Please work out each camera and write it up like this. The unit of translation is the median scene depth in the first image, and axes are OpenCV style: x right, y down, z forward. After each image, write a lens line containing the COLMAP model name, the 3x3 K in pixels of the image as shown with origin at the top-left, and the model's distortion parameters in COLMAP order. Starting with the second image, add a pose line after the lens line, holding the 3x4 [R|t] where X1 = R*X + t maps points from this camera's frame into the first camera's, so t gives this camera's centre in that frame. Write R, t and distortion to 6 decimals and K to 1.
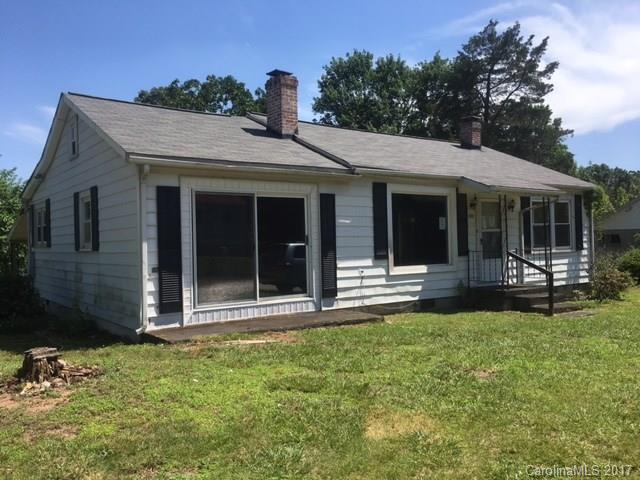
lens RADIAL K [[549.9, 0, 319.7], [0, 549.9, 240.6], [0, 0, 1]] dist [0.048056, -0.080461]
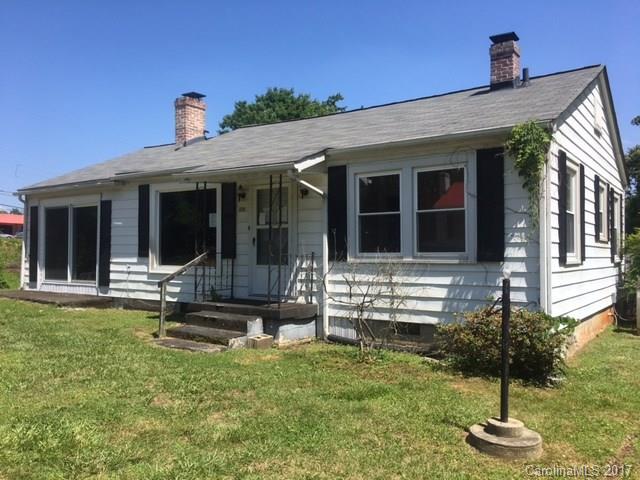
lens RADIAL K [[549.9, 0, 319.5], [0, 549.9, 240.1], [0, 0, 1]] dist [0.048056, -0.080461]
pose [[0.322995, 0.023234, -0.946115, 1.242005], [0.014243, 0.999466, 0.029406, -0.025942], [0.946294, -0.022974, 0.322492, 0.990186]]
